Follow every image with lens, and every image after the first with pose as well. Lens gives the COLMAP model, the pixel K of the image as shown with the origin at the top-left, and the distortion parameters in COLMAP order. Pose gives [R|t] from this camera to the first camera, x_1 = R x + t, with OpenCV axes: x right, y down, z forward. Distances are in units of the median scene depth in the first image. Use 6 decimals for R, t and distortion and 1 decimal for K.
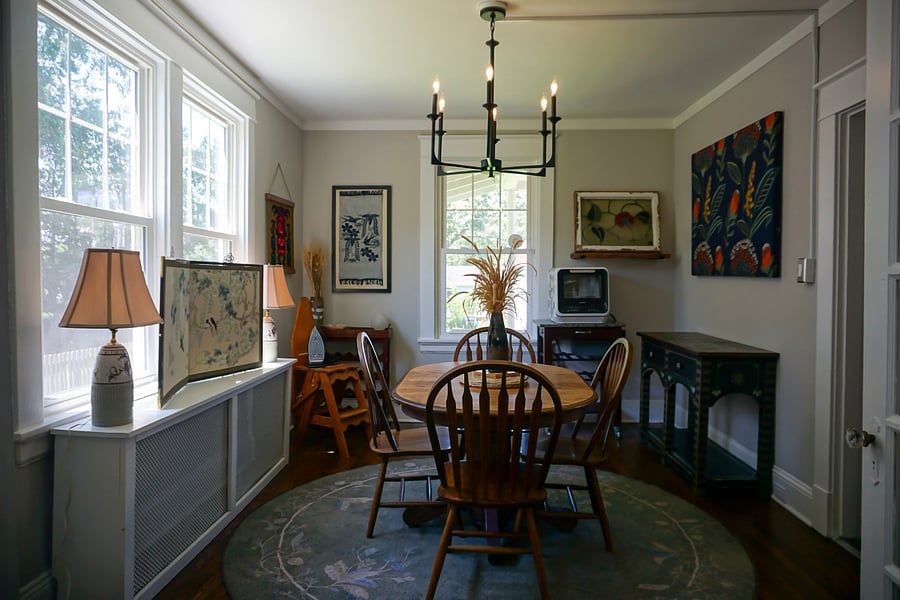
lens RADIAL K [[609.9, 0, 449.1], [0, 609.9, 299.6], [0, 0, 1]] dist [-0.040542, 0.035523]
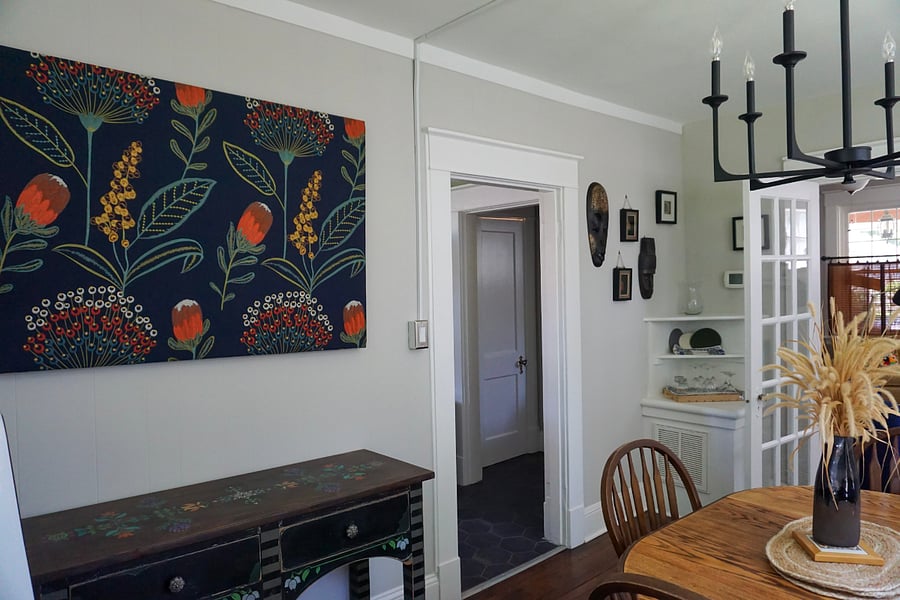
lens RADIAL K [[609.9, 0, 450.9], [0, 609.9, 305.9], [0, 0, 1]] dist [-0.040542, 0.035523]
pose [[-0.682678, 0.043471, 0.729425, -0.054906], [0.075942, 0.997044, 0.011656, -0.078152], [-0.726762, 0.063351, -0.683961, 1.259768]]
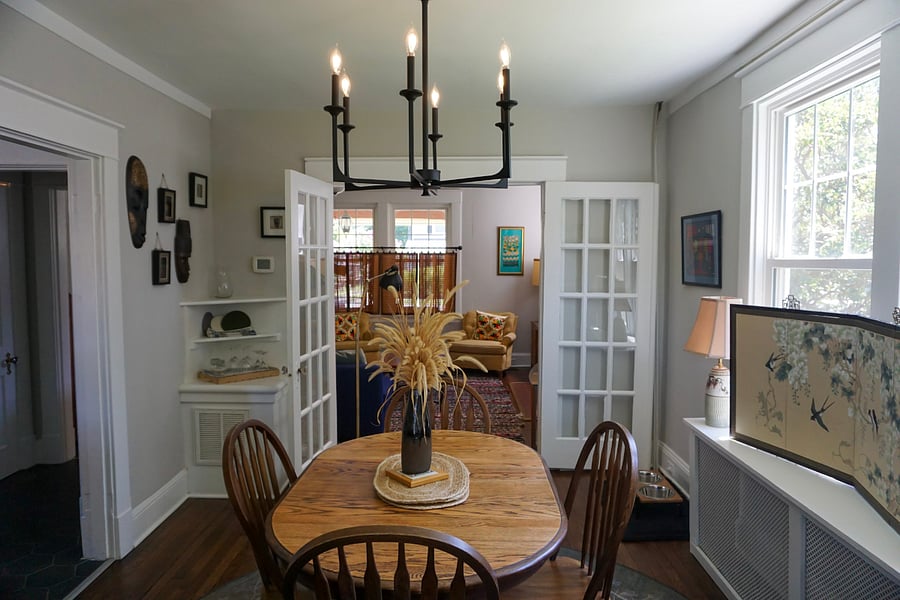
lens RADIAL K [[609.9, 0, 453.1], [0, 609.9, 300.8], [0, 0, 1]] dist [-0.040542, 0.035523]
pose [[-0.998328, 0.050172, -0.028715, 0.007187], [0.047493, 0.995041, 0.087396, -0.084651], [0.032958, 0.085886, -0.995760, 1.299261]]
